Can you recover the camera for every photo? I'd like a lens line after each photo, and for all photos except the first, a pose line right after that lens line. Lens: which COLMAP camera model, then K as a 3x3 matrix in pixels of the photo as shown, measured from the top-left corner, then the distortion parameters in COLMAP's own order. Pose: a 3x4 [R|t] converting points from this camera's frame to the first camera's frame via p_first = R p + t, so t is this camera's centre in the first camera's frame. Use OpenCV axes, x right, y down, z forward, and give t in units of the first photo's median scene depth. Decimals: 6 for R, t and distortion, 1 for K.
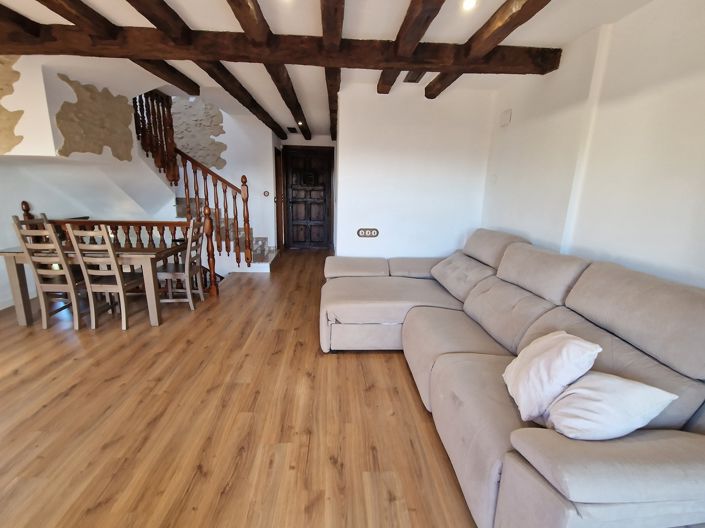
lens RADIAL K [[318.6, 0, 353.3], [0, 318.6, 259.2], [0, 0, 1]] dist [-0.001584, 0.000093]
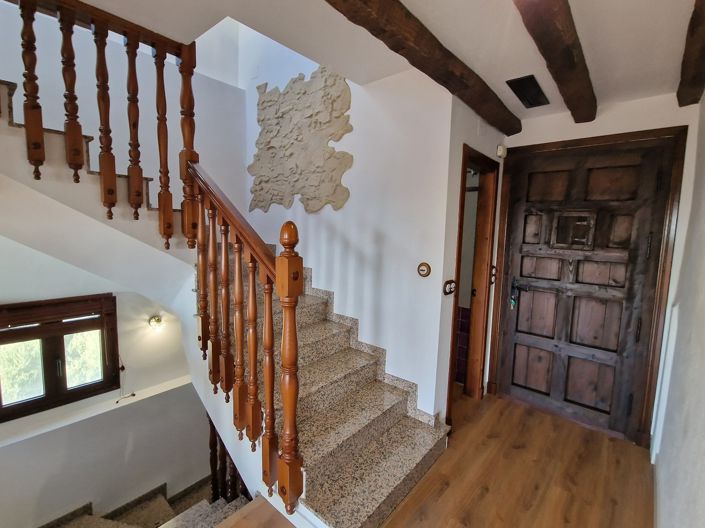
lens RADIAL K [[318.6, 0, 353.3], [0, 318.6, 259.2], [0, 0, 1]] dist [-0.001584, 0.000093]
pose [[0.708476, 0.063260, -0.702894, -0.066125], [-0.165221, 0.983163, -0.078049, -0.154523], [0.686122, 0.171429, 0.707000, 0.602081]]
